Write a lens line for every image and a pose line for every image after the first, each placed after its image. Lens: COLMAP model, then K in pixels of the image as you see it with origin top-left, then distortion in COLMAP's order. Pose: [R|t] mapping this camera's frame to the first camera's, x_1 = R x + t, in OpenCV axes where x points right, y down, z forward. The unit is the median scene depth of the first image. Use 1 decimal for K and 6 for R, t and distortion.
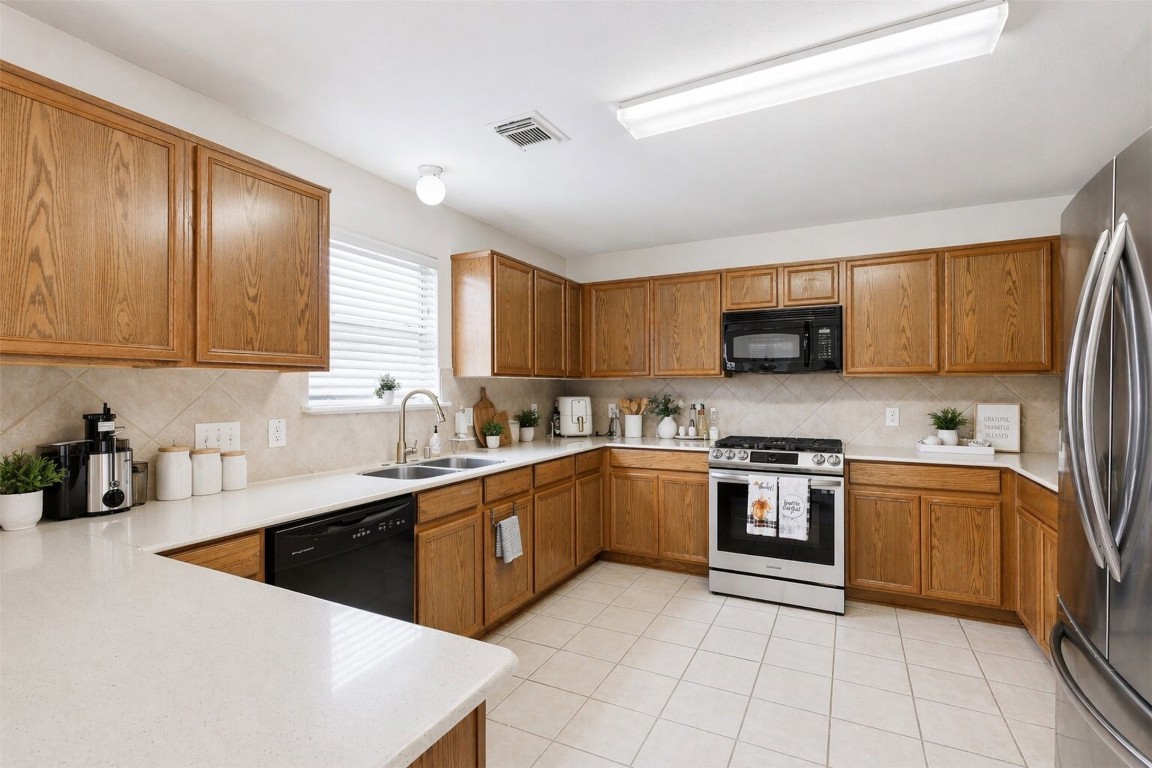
lens RADIAL K [[531.3, 0, 568.5], [0, 531.3, 386.7], [0, 0, 1]] dist [-0.004017, -0.000319]
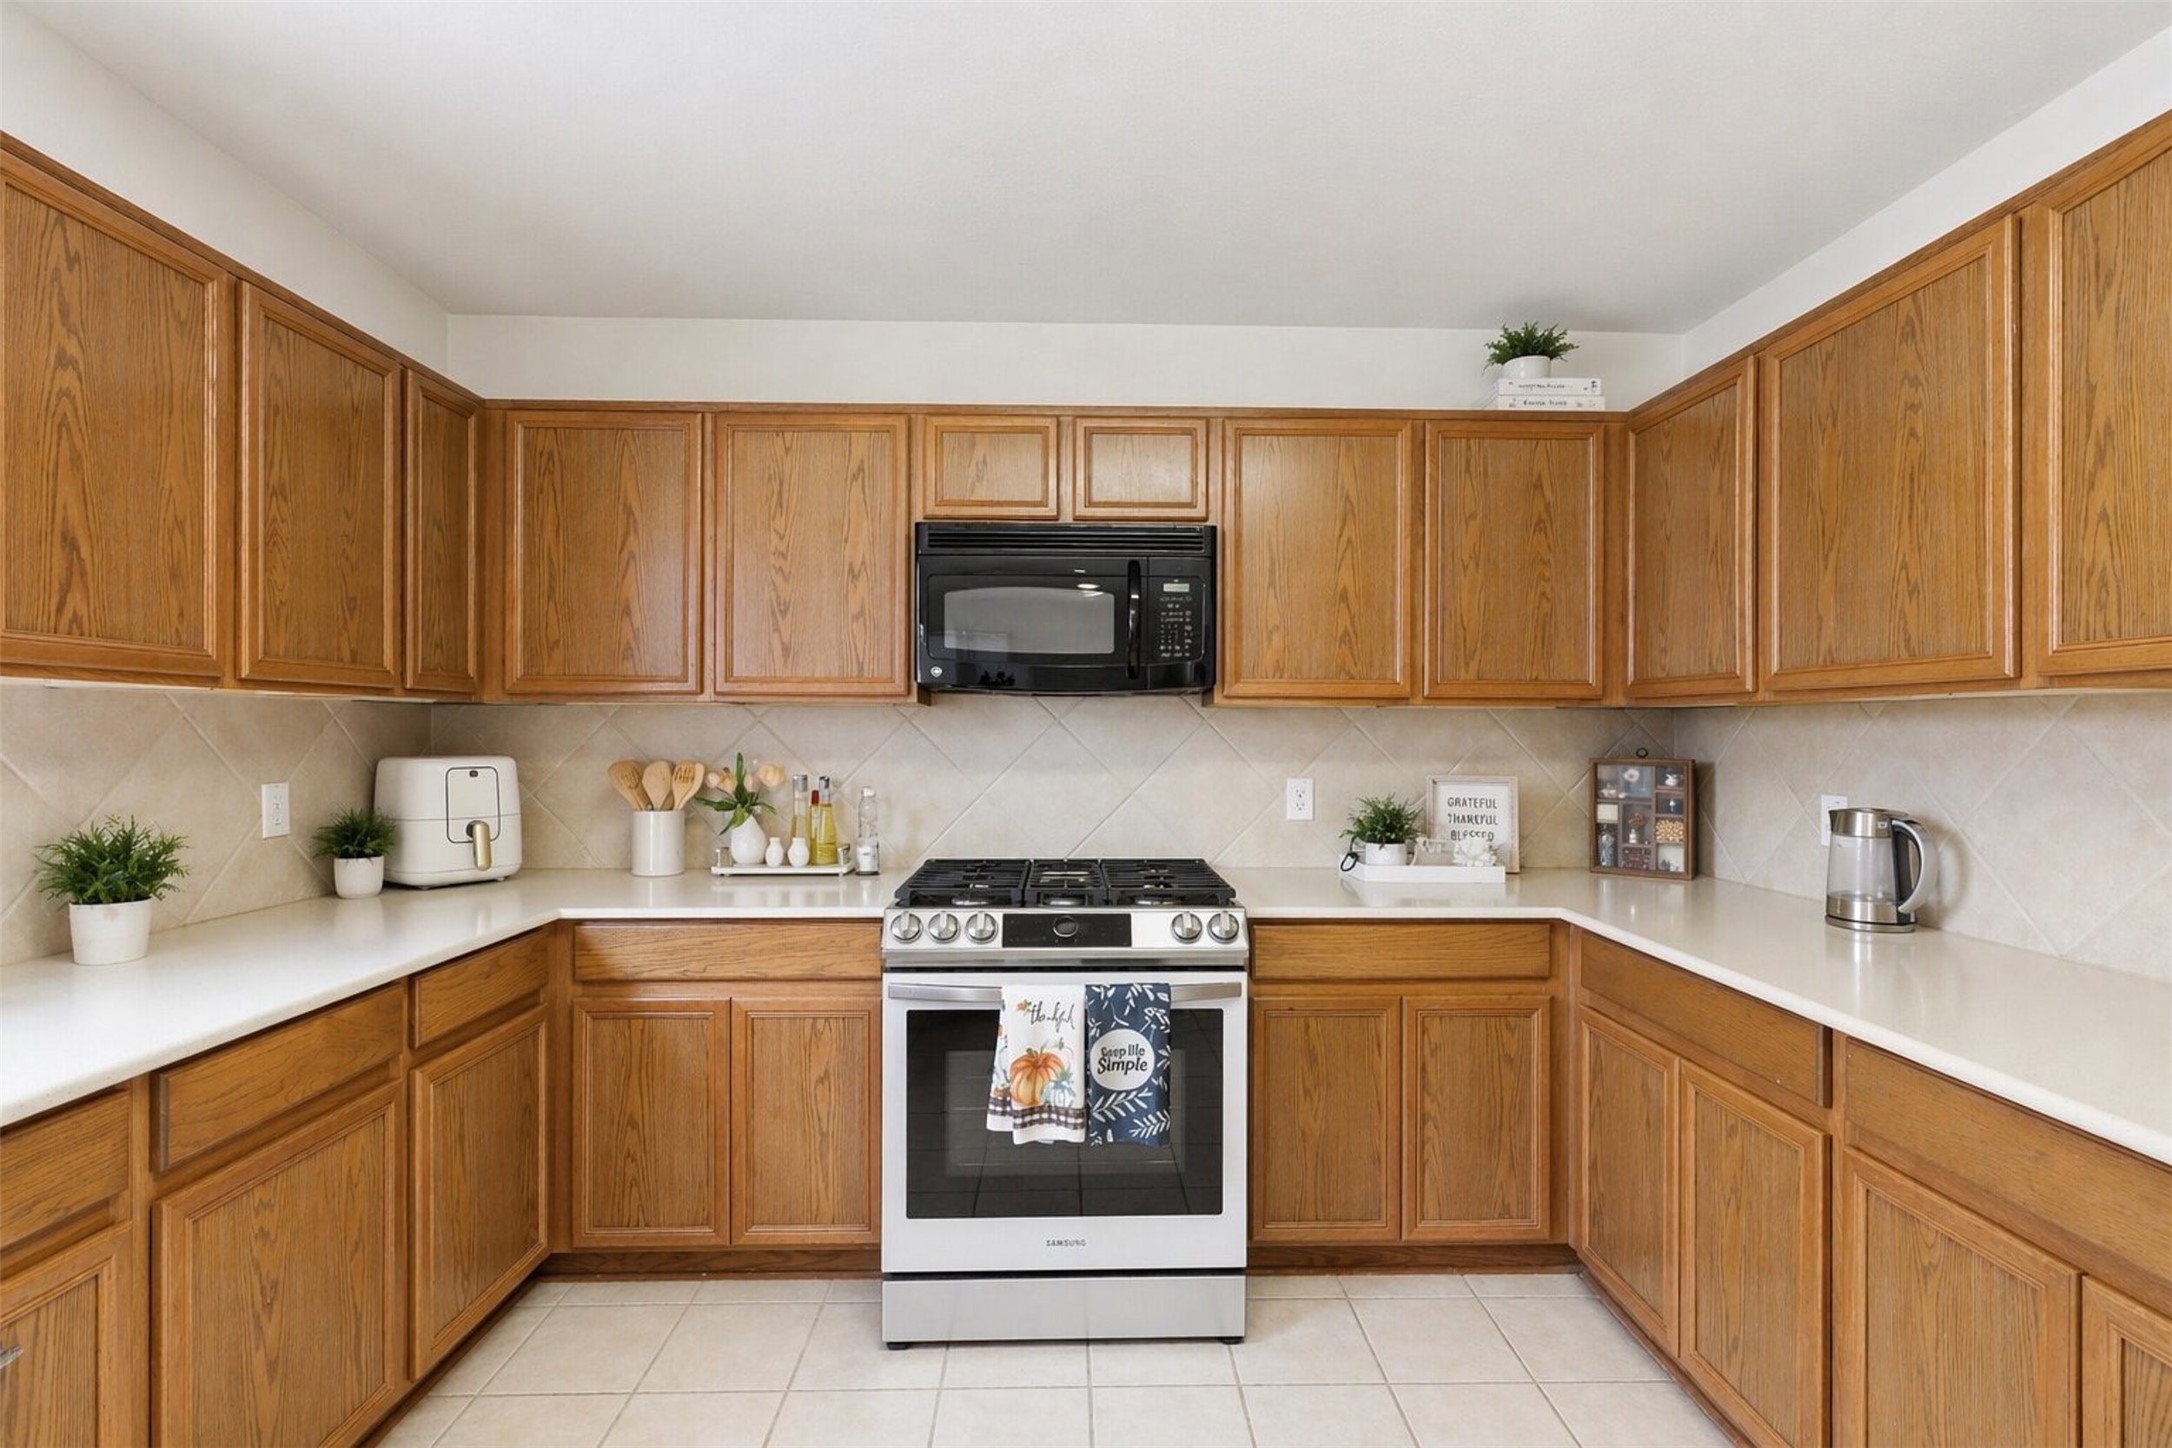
lens RADIAL K [[1001.7, 0, 1082.5], [0, 1001.7, 735.1], [0, 0, 1]] dist [-0.004017, -0.000319]
pose [[0.876536, 0.004202, 0.481318, 0.068382], [-0.005506, 0.999984, 0.001297, 0.002538], [-0.481305, -0.003787, 0.876545, 0.384020]]
